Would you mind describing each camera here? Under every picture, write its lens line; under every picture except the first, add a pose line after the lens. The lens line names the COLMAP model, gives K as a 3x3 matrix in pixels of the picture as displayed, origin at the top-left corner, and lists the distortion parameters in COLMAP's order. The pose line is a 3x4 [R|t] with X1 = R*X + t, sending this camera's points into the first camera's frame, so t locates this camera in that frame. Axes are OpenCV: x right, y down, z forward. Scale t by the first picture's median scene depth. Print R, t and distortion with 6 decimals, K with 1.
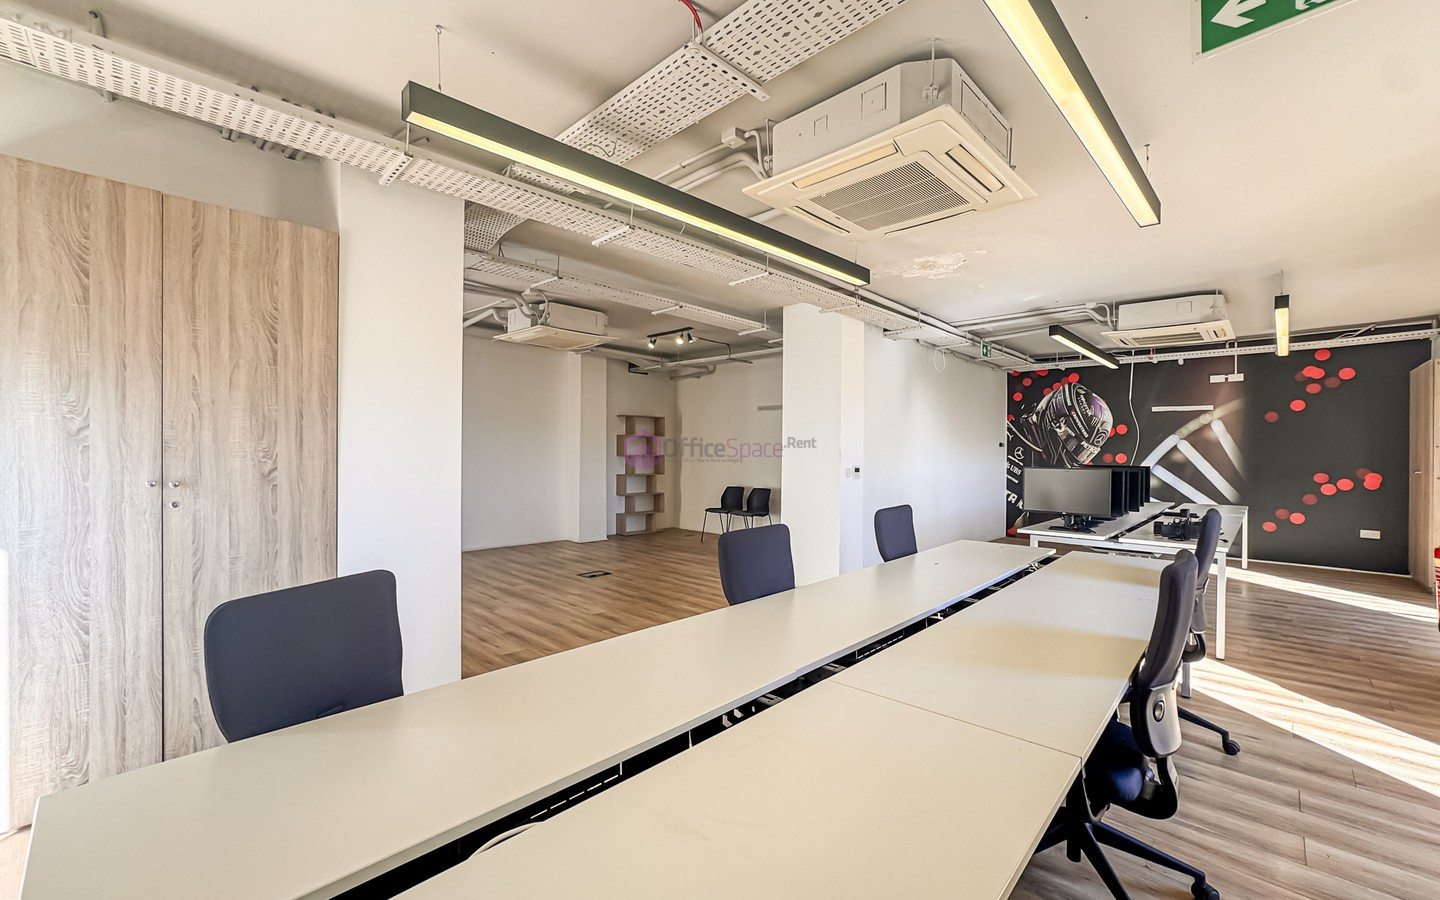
lens RADIAL K [[587.5, 0, 721.6], [0, 587.5, 451.9], [0, 0, 1]] dist [-0.028610, 0.013274]
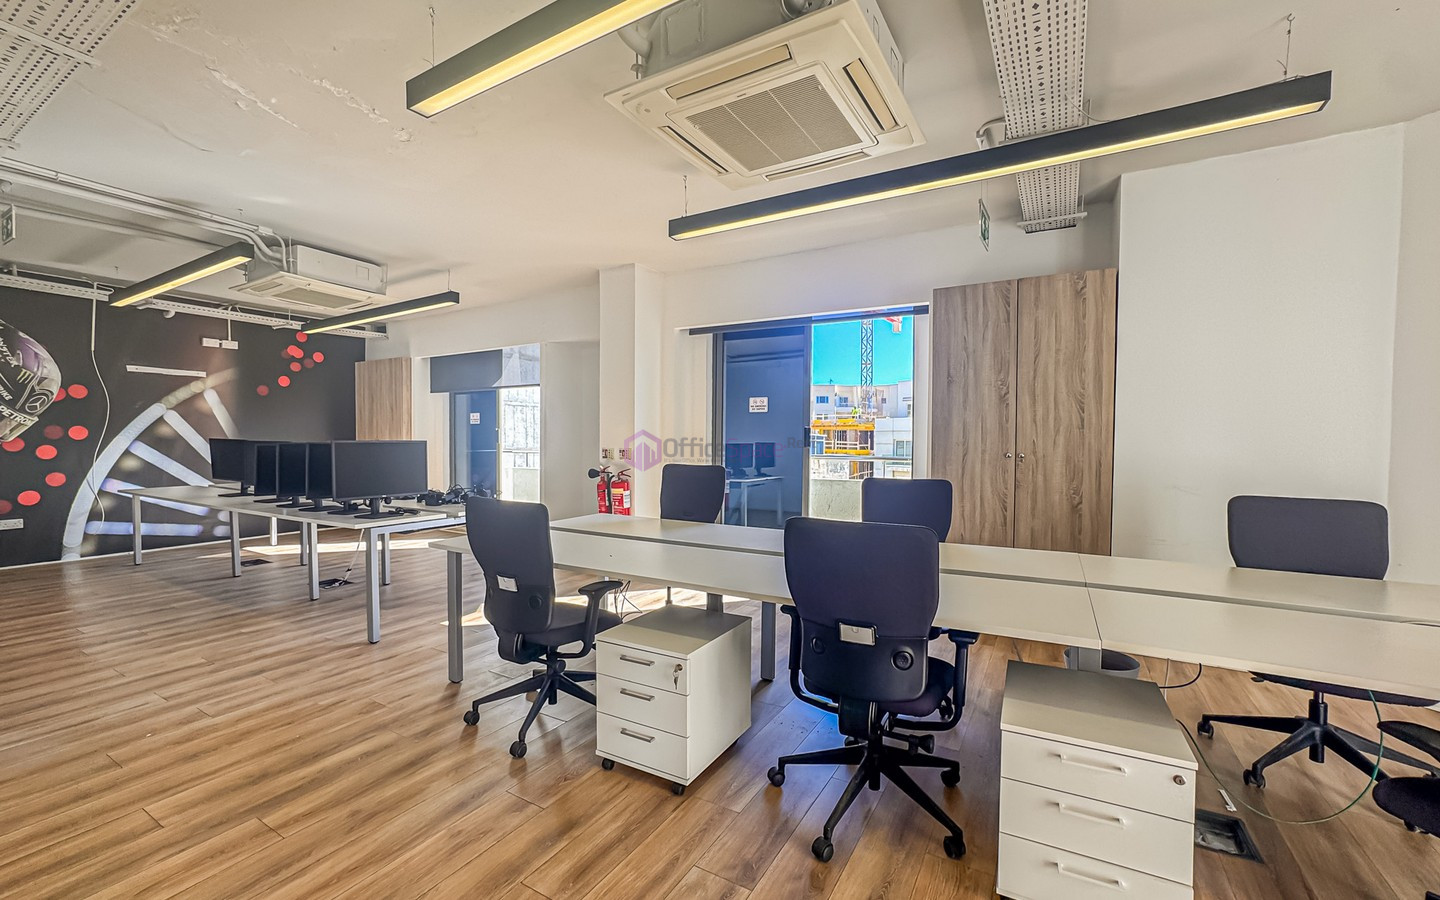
lens RADIAL K [[587.5, 0, 720.4], [0, 587.5, 450.4], [0, 0, 1]] dist [-0.028610, 0.013274]
pose [[-0.232147, -0.030130, 0.972214, -0.229370], [-0.005028, 0.999544, 0.029776, 0.010221], [-0.972668, 0.002024, -0.232193, 0.524493]]
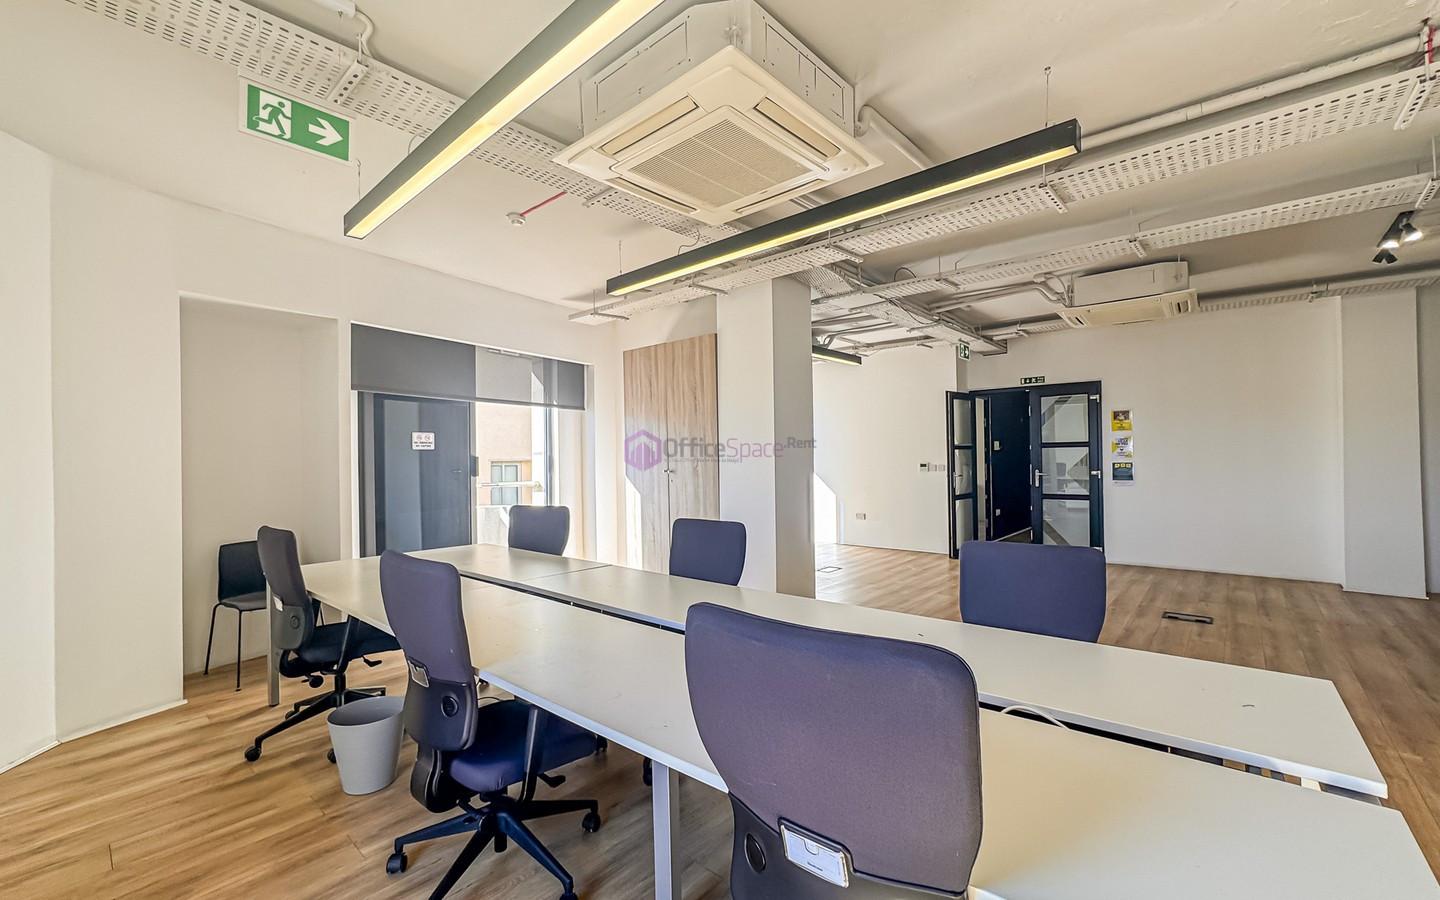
lens RADIAL K [[587.5, 0, 723.9], [0, 587.5, 450.8], [0, 0, 1]] dist [-0.028610, 0.013274]
pose [[0.049913, -0.015523, -0.998633, 0.477699], [0.011636, 0.999820, -0.014960, 0.004580], [0.998686, -0.010874, 0.050085, 0.390092]]
